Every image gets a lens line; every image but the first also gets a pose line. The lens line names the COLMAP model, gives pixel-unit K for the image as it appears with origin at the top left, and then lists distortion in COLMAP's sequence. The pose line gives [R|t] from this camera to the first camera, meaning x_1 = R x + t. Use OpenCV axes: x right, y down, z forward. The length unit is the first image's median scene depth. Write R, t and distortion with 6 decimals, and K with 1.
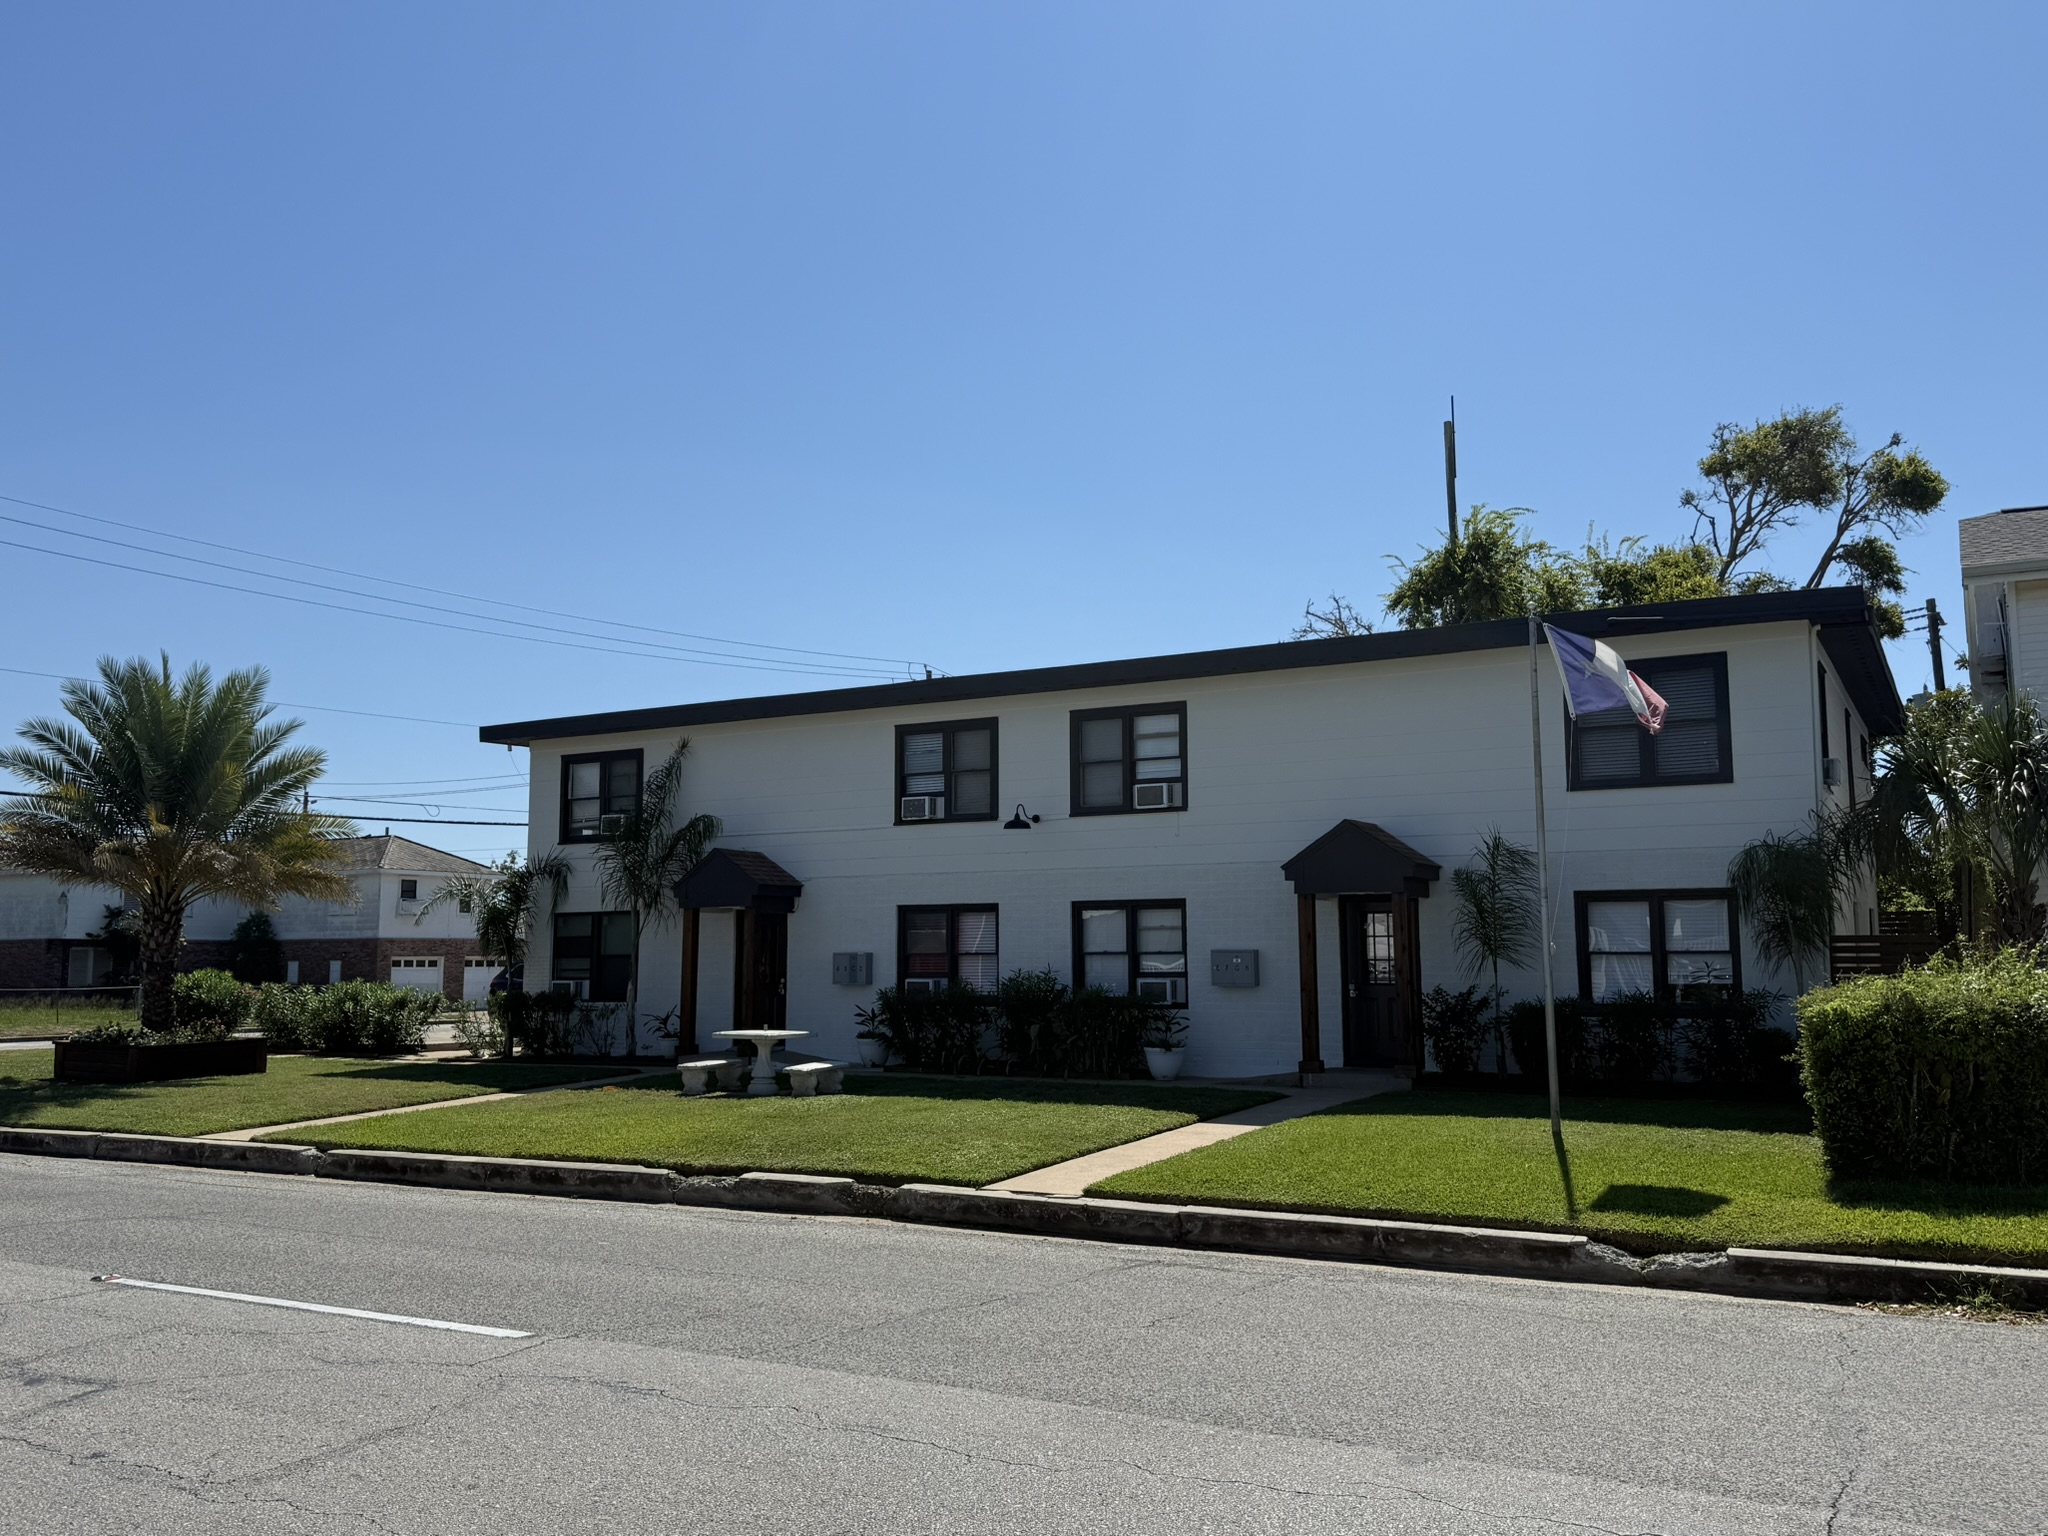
lens RADIAL K [[1681.5, 0, 994.1], [0, 1681.5, 742.8], [0, 0, 1]] dist [0.080000, -0.115899]
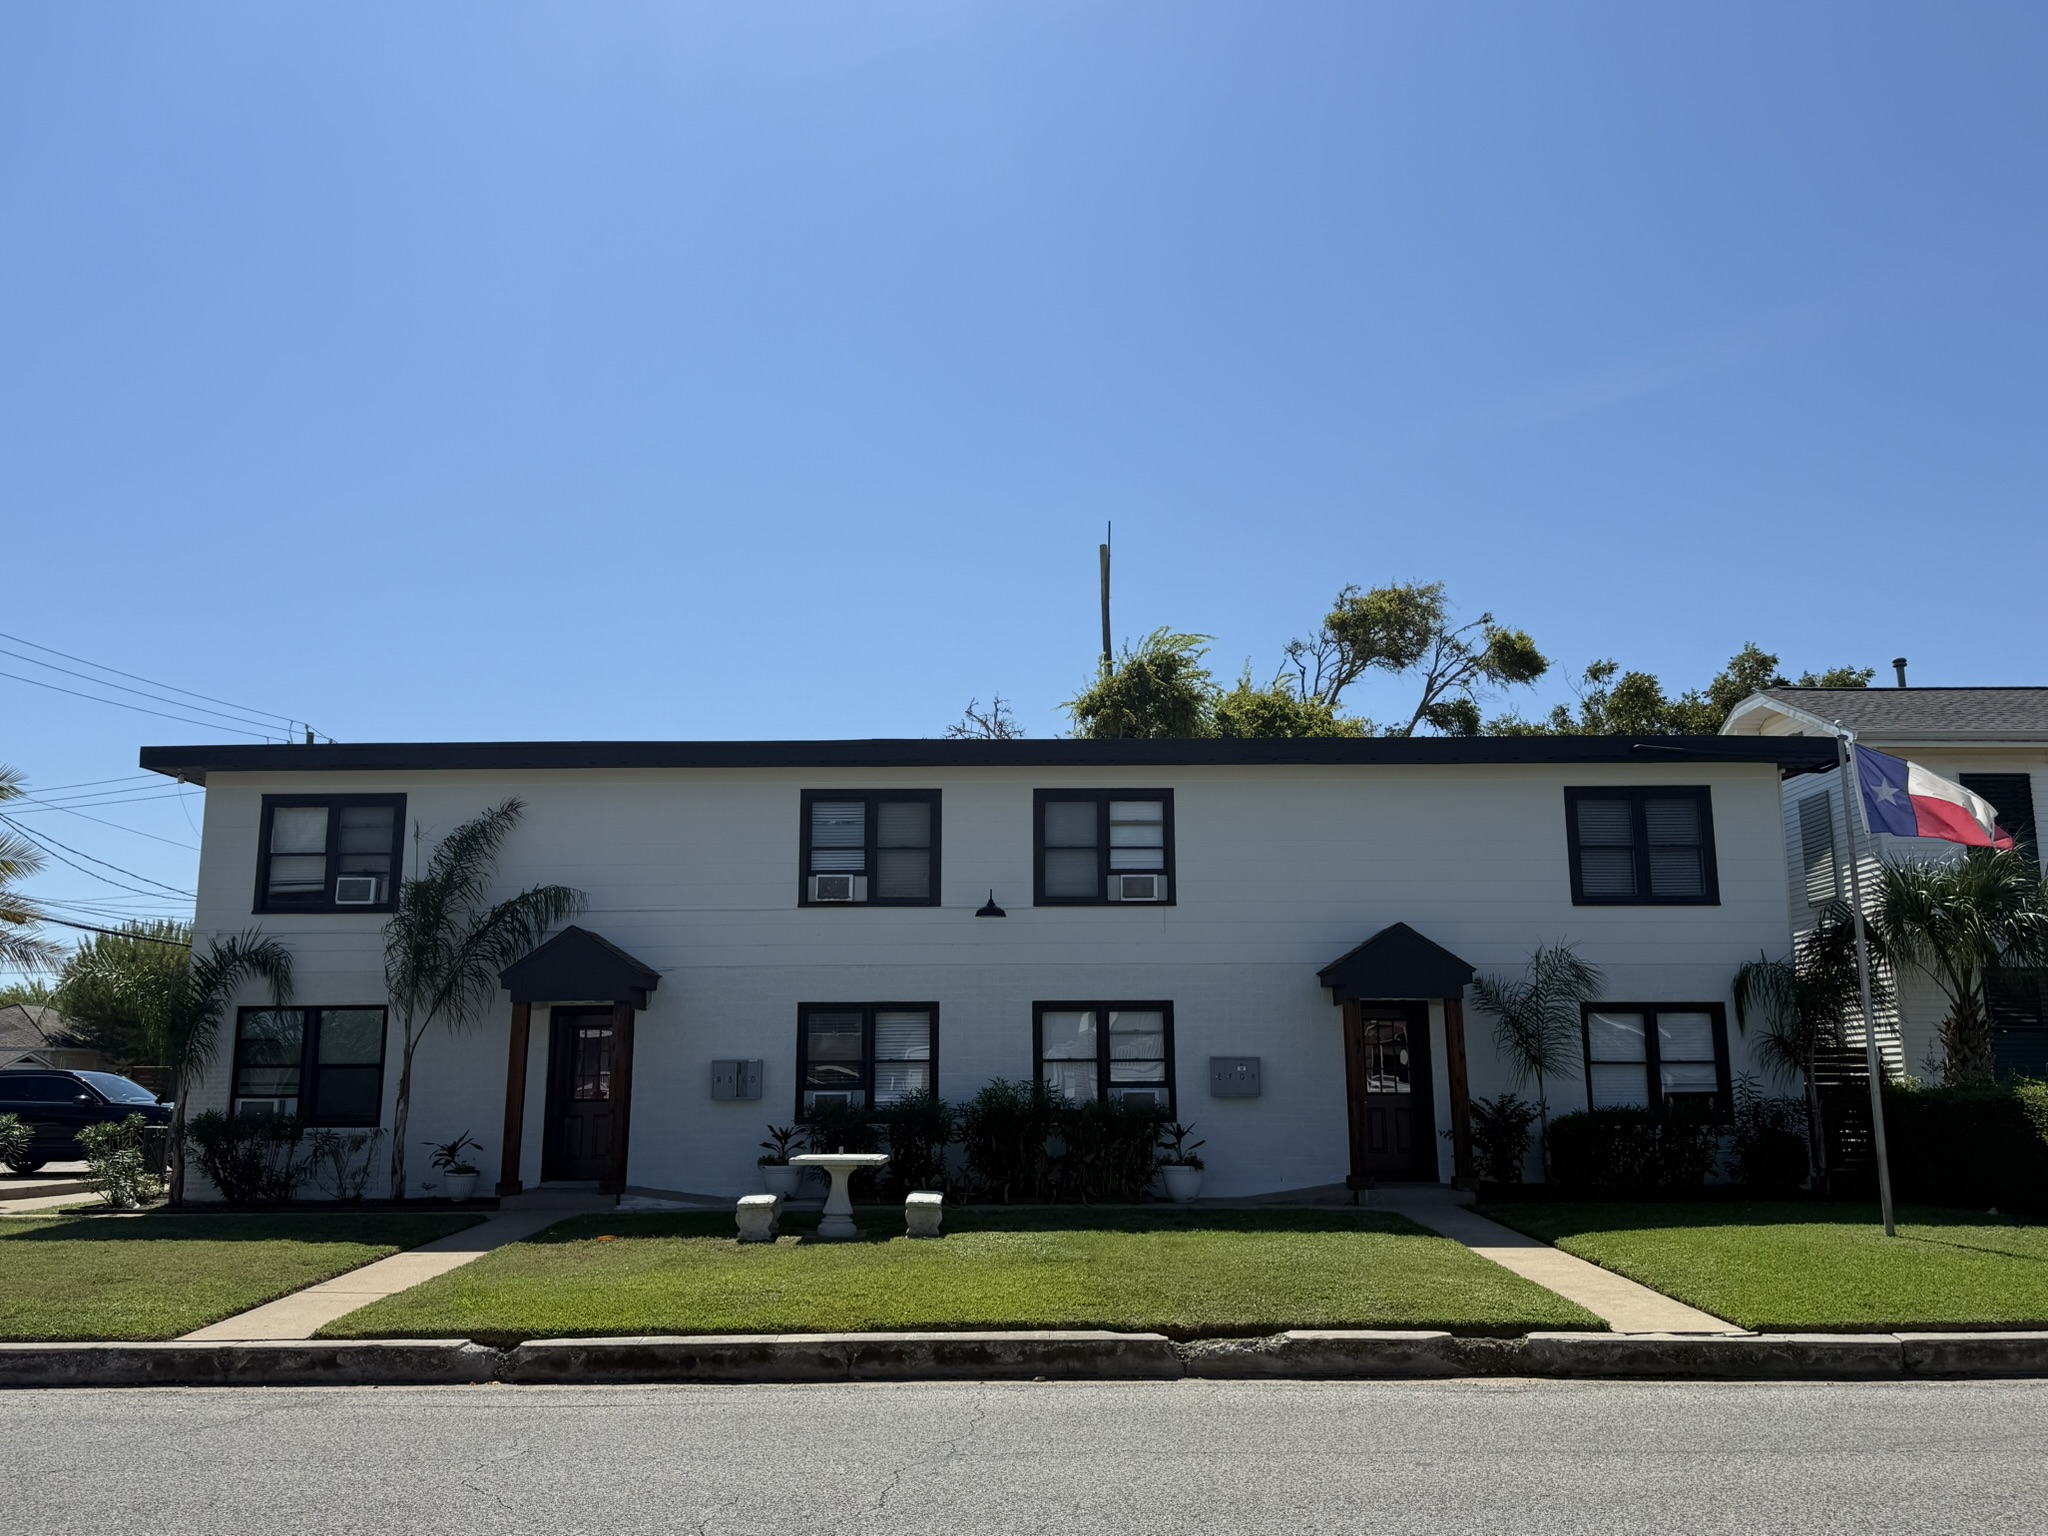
lens RADIAL K [[1681.5, 0, 1003.8], [0, 1681.5, 747.2], [0, 0, 1]] dist [0.080000, -0.115899]
pose [[0.871114, 0.095525, 0.481701, -0.419220], [-0.063818, 0.994601, -0.081827, 0.034646], [-0.486917, 0.040539, 0.872507, 0.224902]]
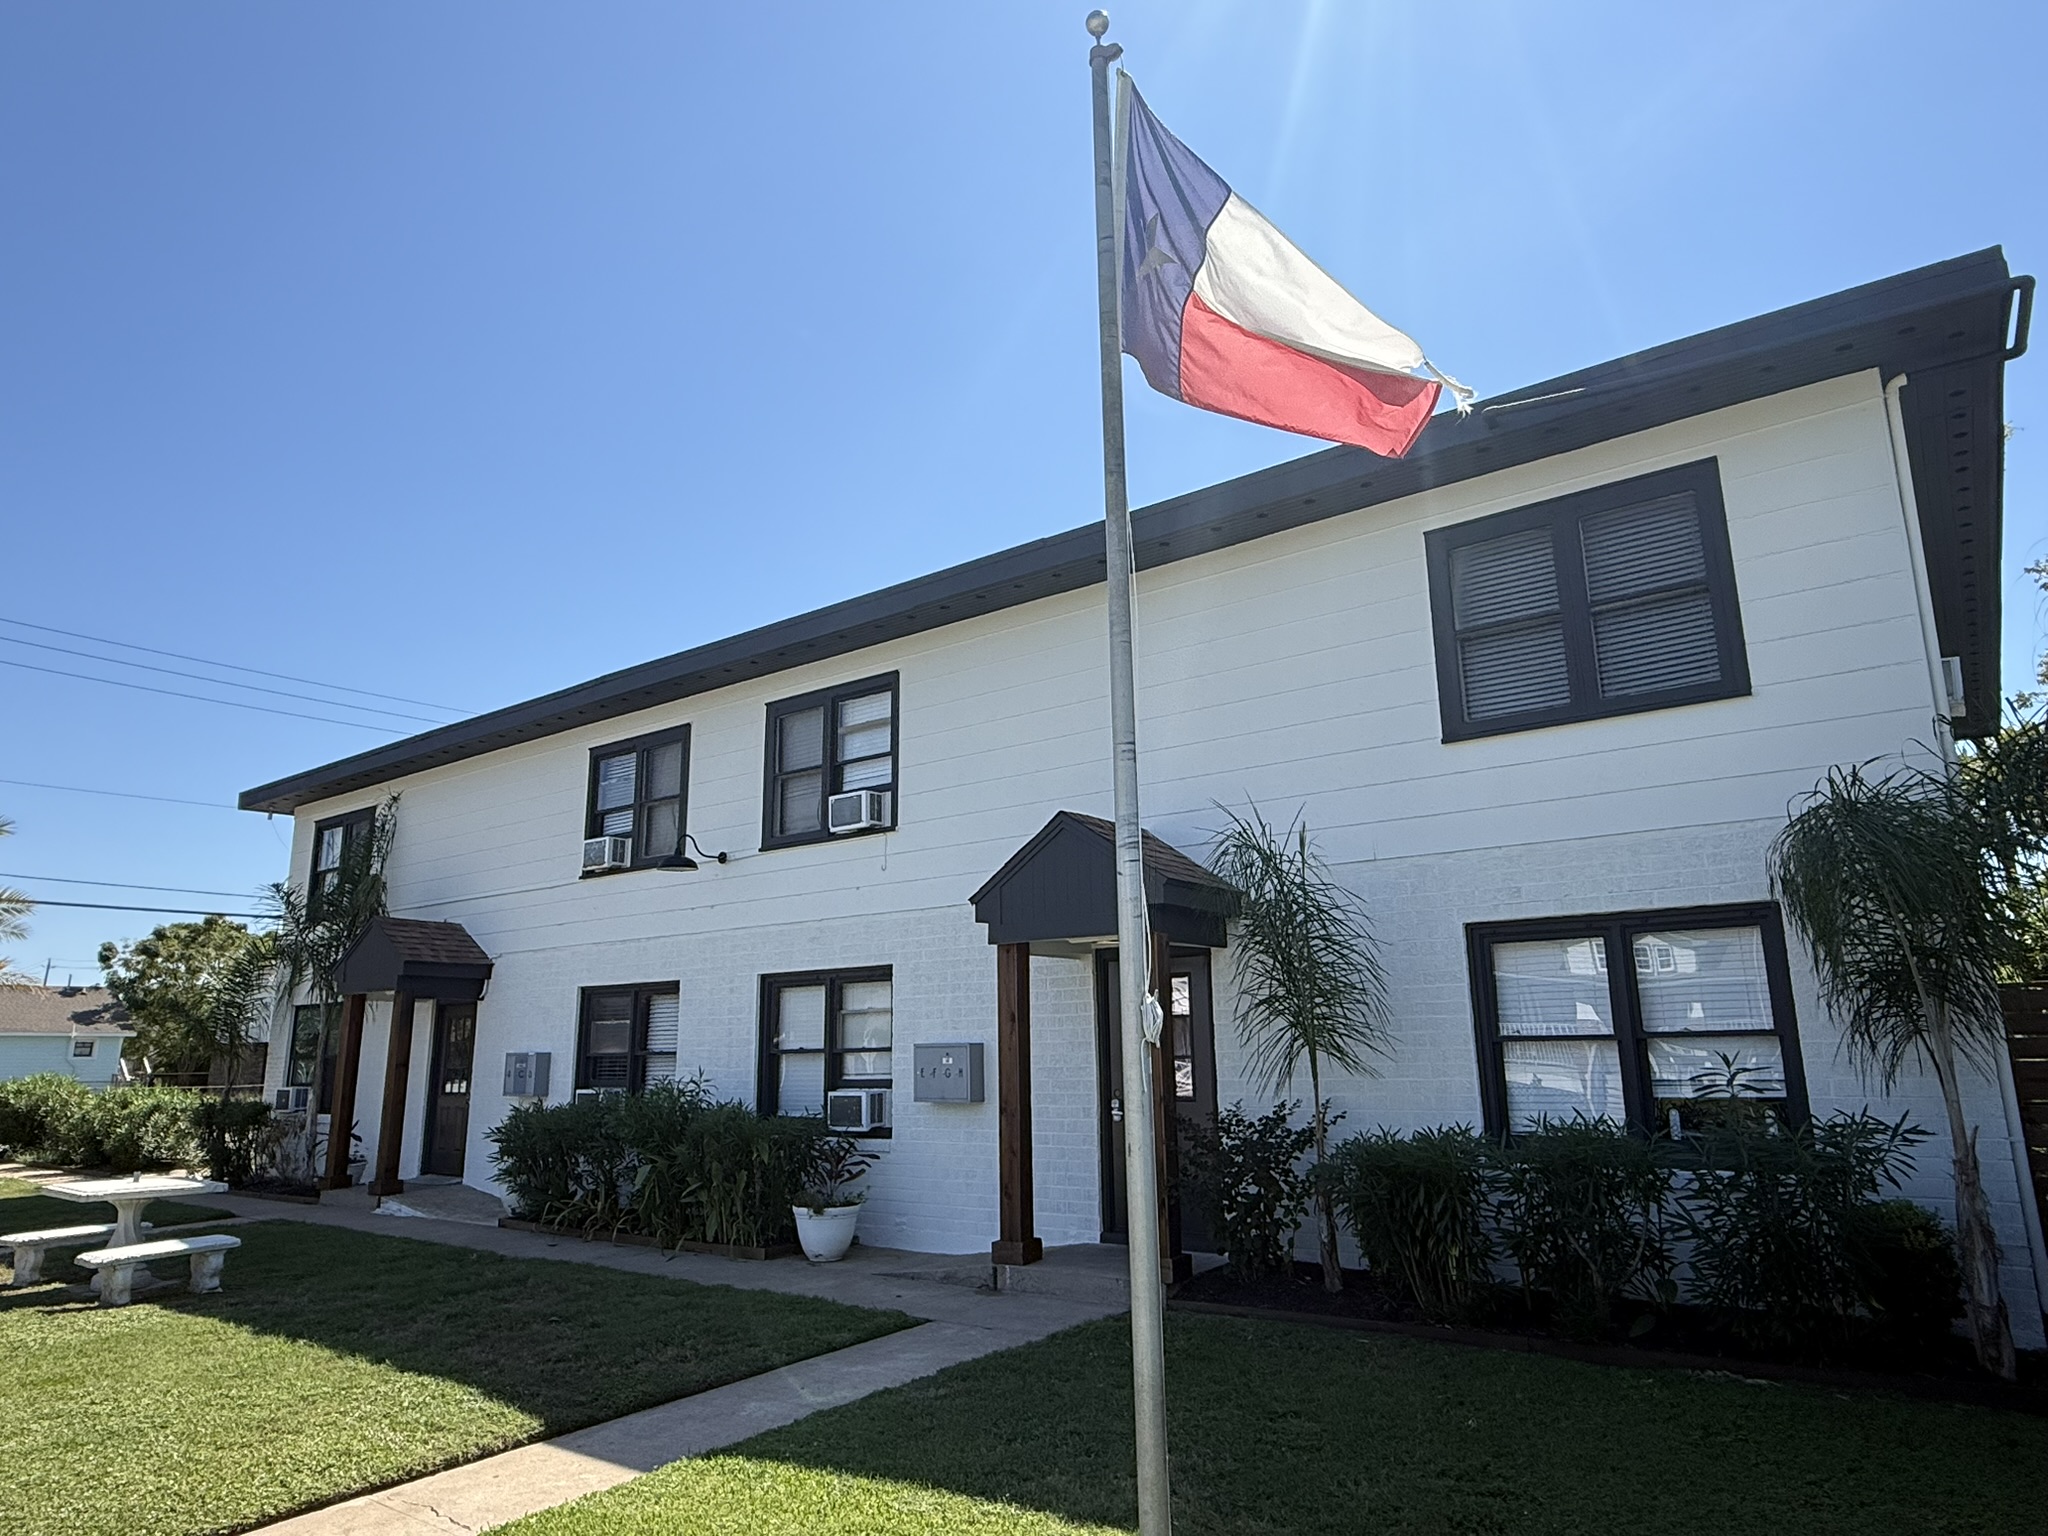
lens RADIAL K [[1259.6, 0, 1012.7], [0, 1259.6, 755.5], [0, 0, 1]] dist [-0.015177, 0.006593]
pose [[0.992639, -0.036788, -0.115392, 0.215083], [0.024329, 0.993899, -0.107577, 0.064278], [0.118645, 0.103978, 0.987478, 0.505554]]
